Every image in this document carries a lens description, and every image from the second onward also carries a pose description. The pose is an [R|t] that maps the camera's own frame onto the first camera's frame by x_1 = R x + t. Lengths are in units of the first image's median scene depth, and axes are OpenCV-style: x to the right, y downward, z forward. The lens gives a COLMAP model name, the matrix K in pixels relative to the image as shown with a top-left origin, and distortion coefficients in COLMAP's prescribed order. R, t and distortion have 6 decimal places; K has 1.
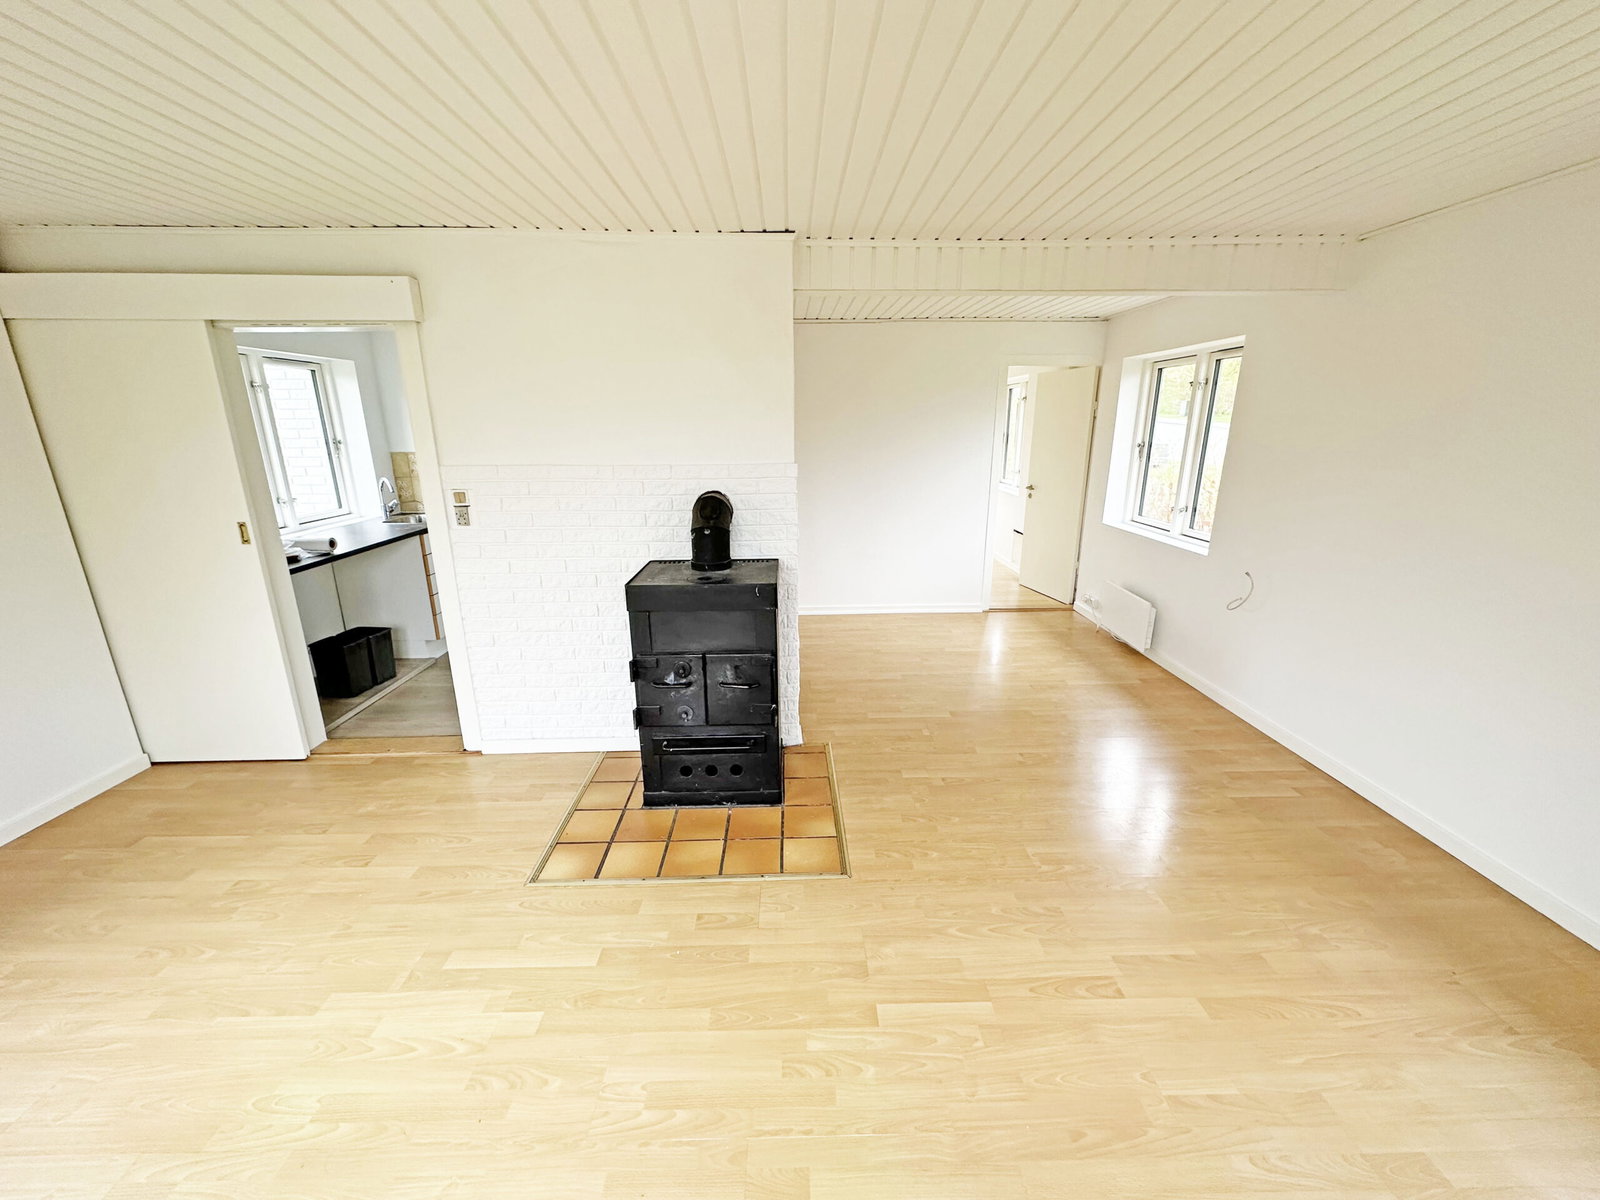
lens RADIAL K [[636.0, 0, 800.0], [0, 636.0, 600.0], [0, 0, 1]] dist [-0.002390, -0.000422]
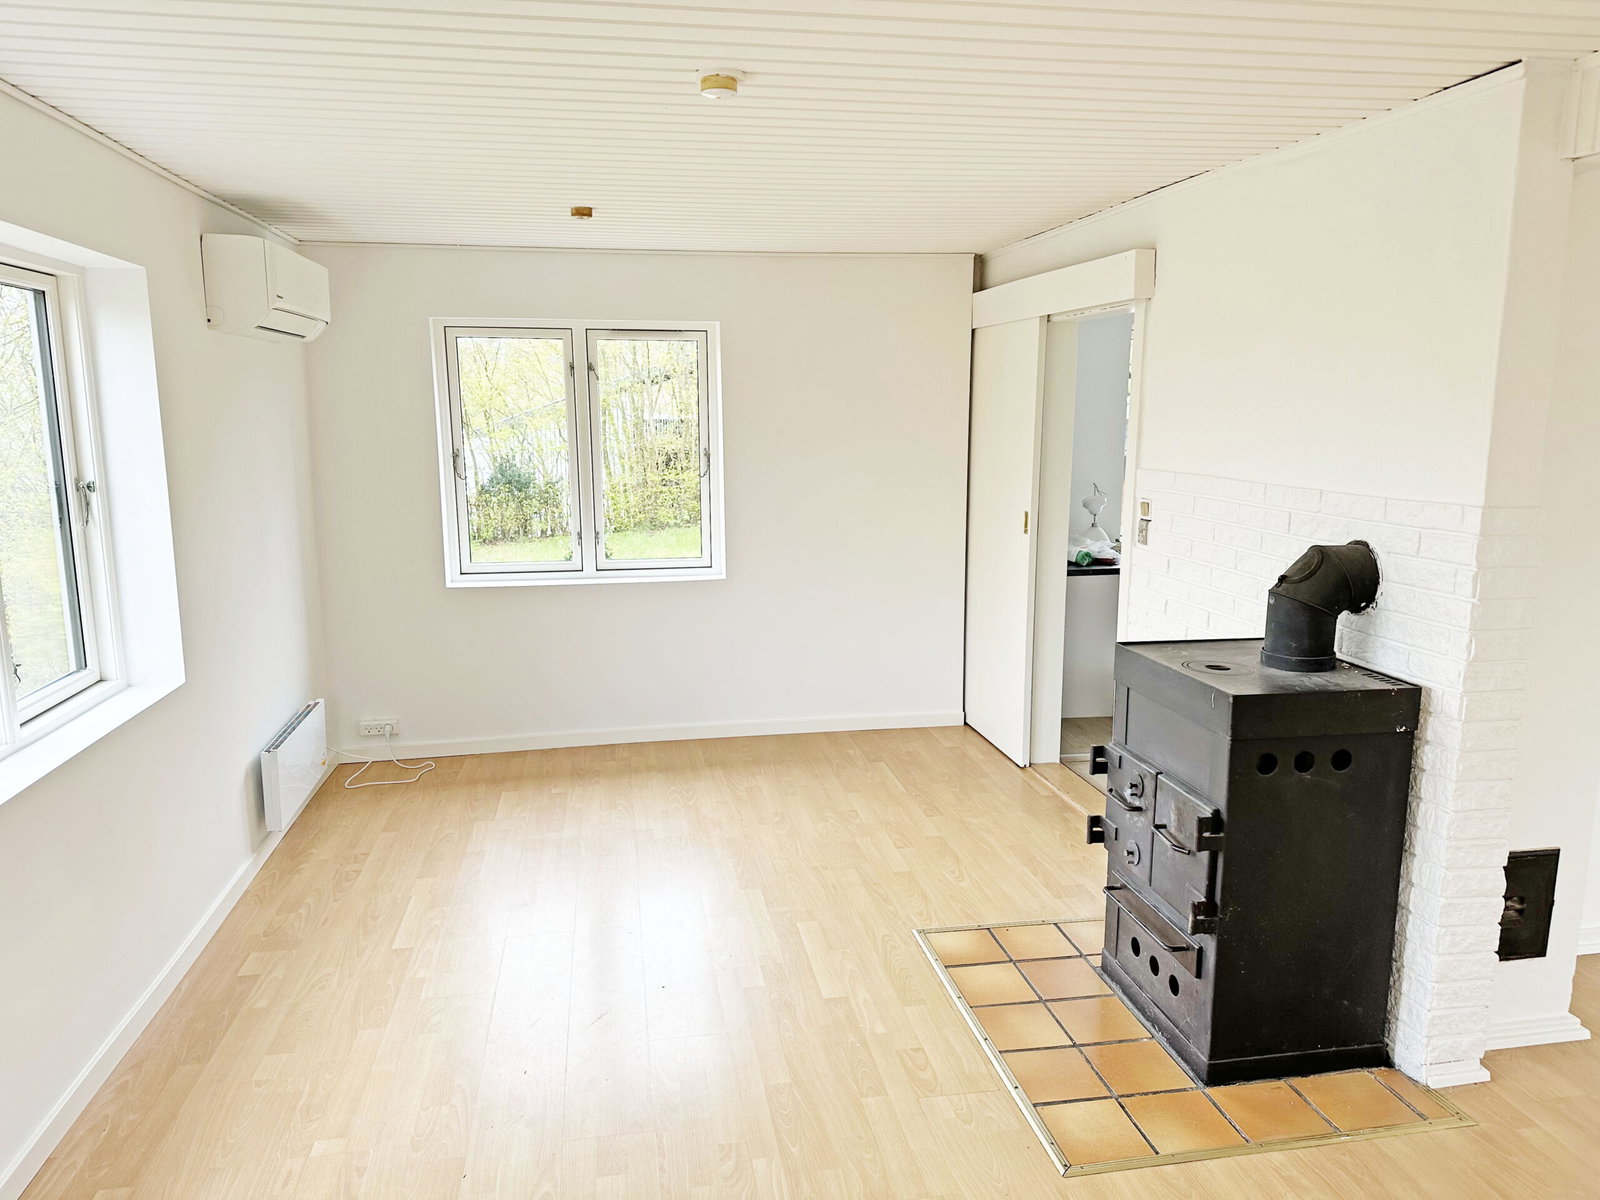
lens RADIAL K [[1110.8, 0, 800.0], [0, 1110.8, 600.0], [0, 0, 1]] dist [0.097573, -0.225647]
pose [[0.146002, 0.174341, -0.973801, 0.829681], [-0.266237, 0.954957, 0.131050, -0.128283], [0.952786, 0.240128, 0.185841, 0.377847]]
